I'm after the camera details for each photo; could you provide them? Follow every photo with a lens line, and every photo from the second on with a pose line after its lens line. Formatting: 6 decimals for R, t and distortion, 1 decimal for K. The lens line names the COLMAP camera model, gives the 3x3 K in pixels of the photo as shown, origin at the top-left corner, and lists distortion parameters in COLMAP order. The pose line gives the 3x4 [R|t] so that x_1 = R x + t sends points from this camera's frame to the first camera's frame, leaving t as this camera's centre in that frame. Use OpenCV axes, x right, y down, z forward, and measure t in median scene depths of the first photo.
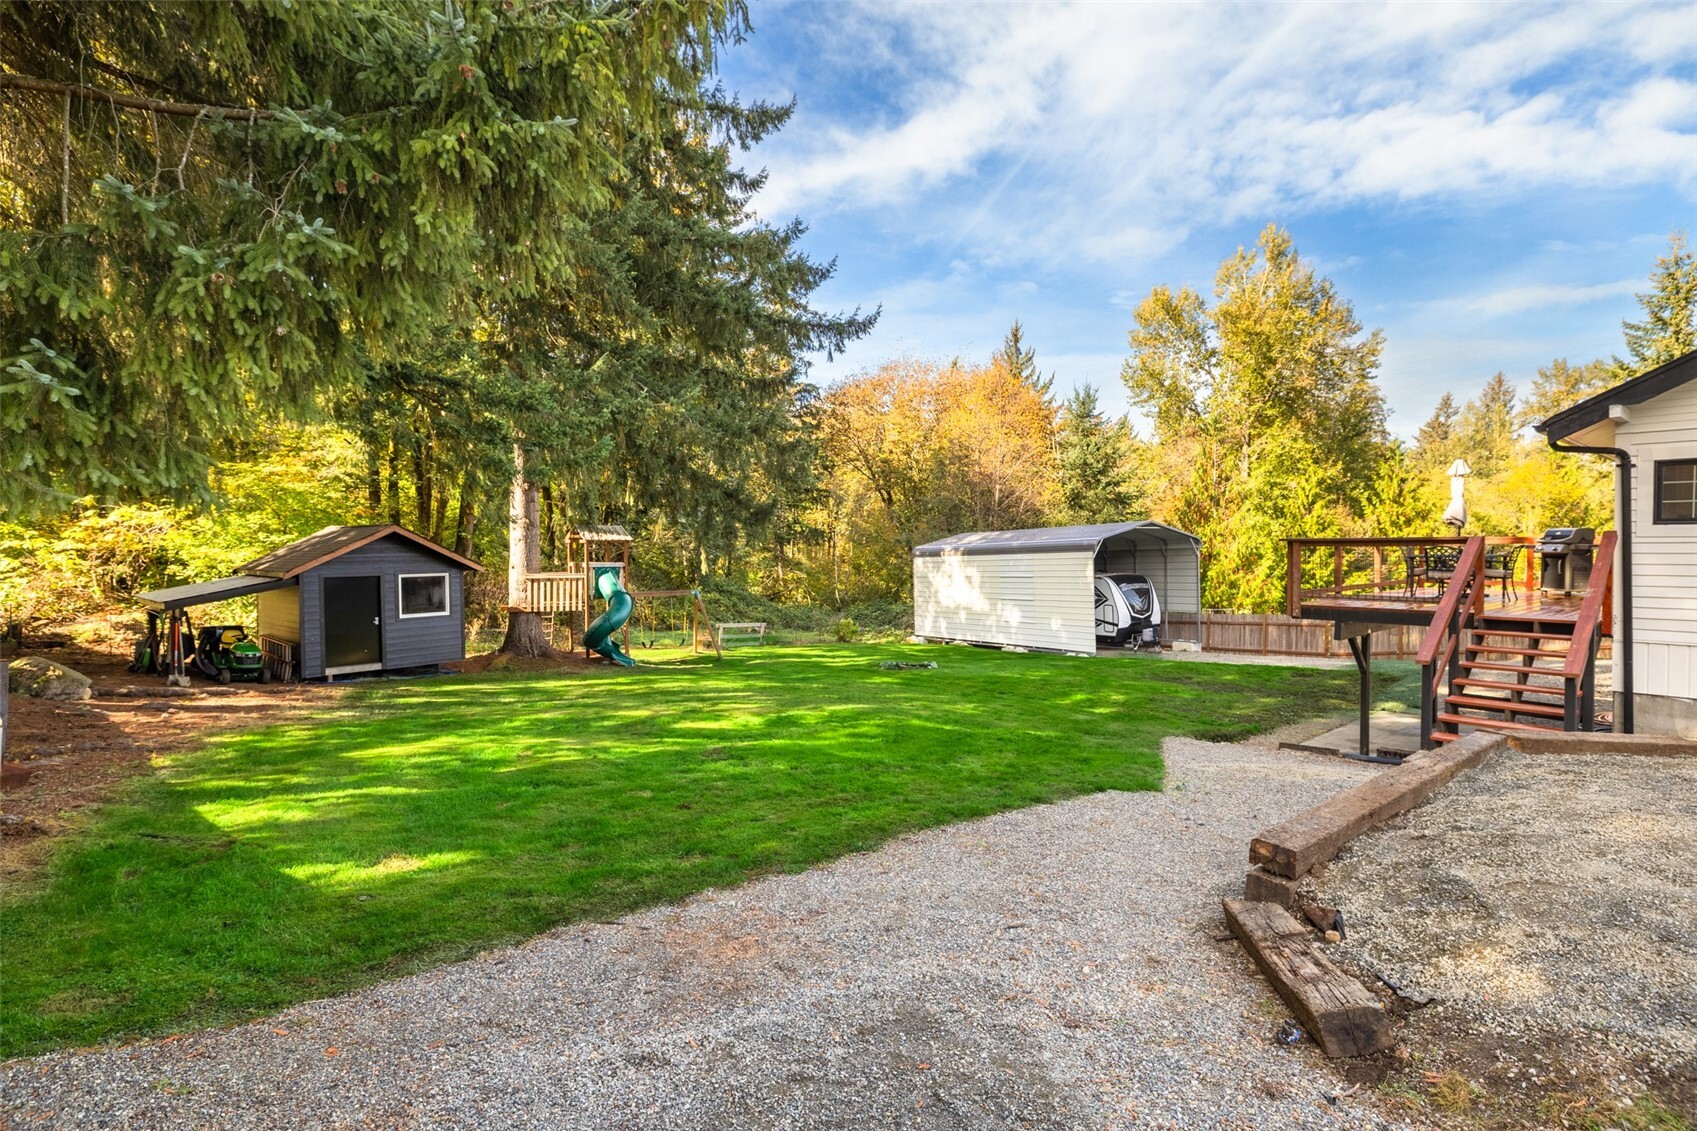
lens RADIAL K [[834.4, 0, 800.9], [0, 834.4, 563.1], [0, 0, 1]] dist [-0.003634, -0.000542]
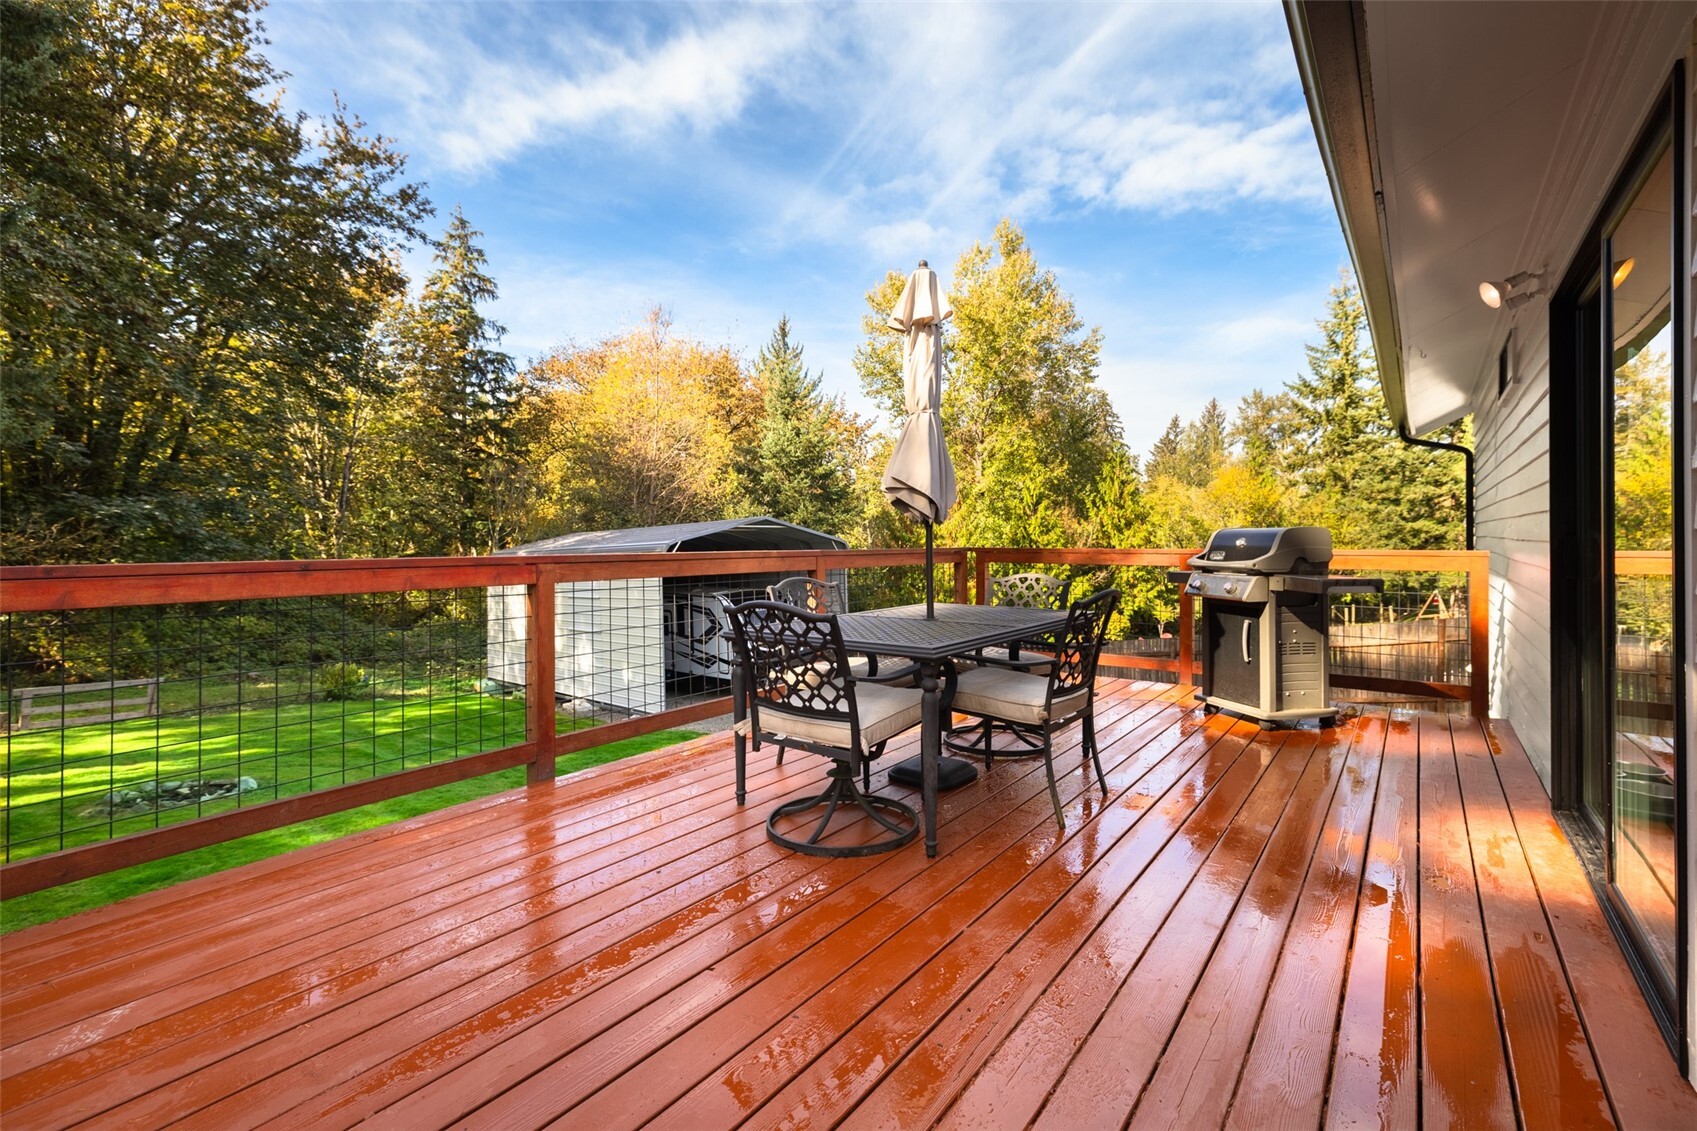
lens RADIAL K [[765.2, 0, 852.5], [0, 765.2, 537.6], [0, 0, 1]] dist [0.001682, 0.000039]
pose [[0.968981, 0.006025, 0.247062, 0.183578], [0.001408, 0.999552, -0.029897, -0.007643], [-0.247131, 0.029317, 0.968538, 0.198825]]
